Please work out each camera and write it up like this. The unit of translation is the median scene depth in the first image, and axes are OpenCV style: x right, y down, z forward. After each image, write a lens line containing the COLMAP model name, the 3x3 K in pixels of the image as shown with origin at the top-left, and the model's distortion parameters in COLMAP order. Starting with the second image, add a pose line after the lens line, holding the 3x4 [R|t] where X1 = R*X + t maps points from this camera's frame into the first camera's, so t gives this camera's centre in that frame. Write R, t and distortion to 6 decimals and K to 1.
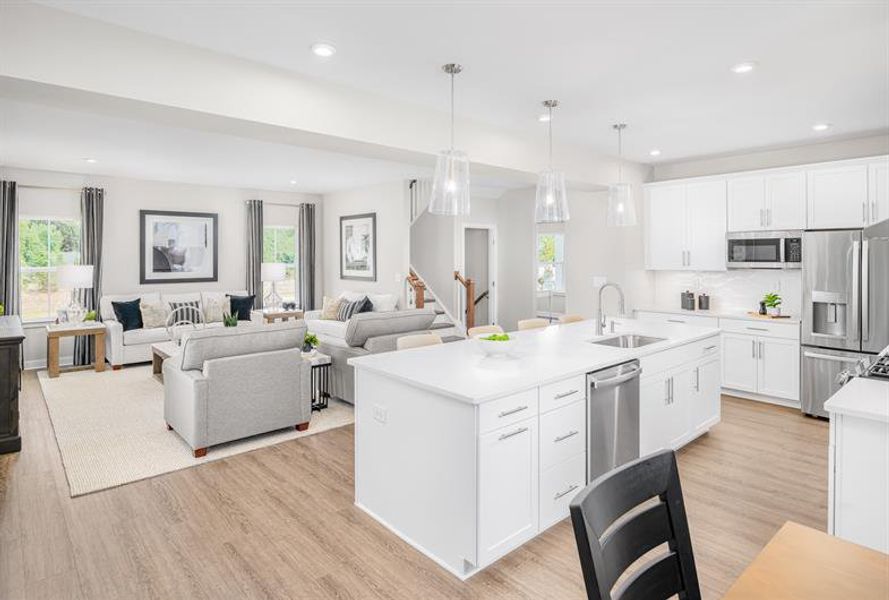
lens RADIAL K [[486.0, 0, 447.6], [0, 486.0, 261.8], [0, 0, 1]] dist [-0.005051, -0.001173]
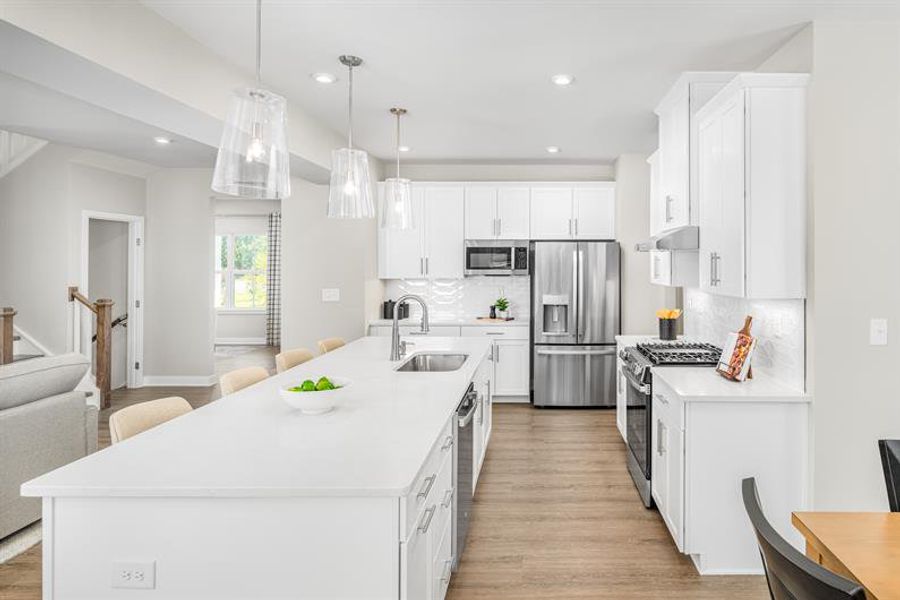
lens RADIAL K [[526.7, 0, 455.9], [0, 526.7, 267.5], [0, 0, 1]] dist [0.008226, -0.006642]
pose [[0.669205, -0.006048, 0.743053, -0.283467], [0.005580, 0.999980, 0.003115, -0.008250], [-0.743057, 0.002062, 0.669225, 0.329074]]
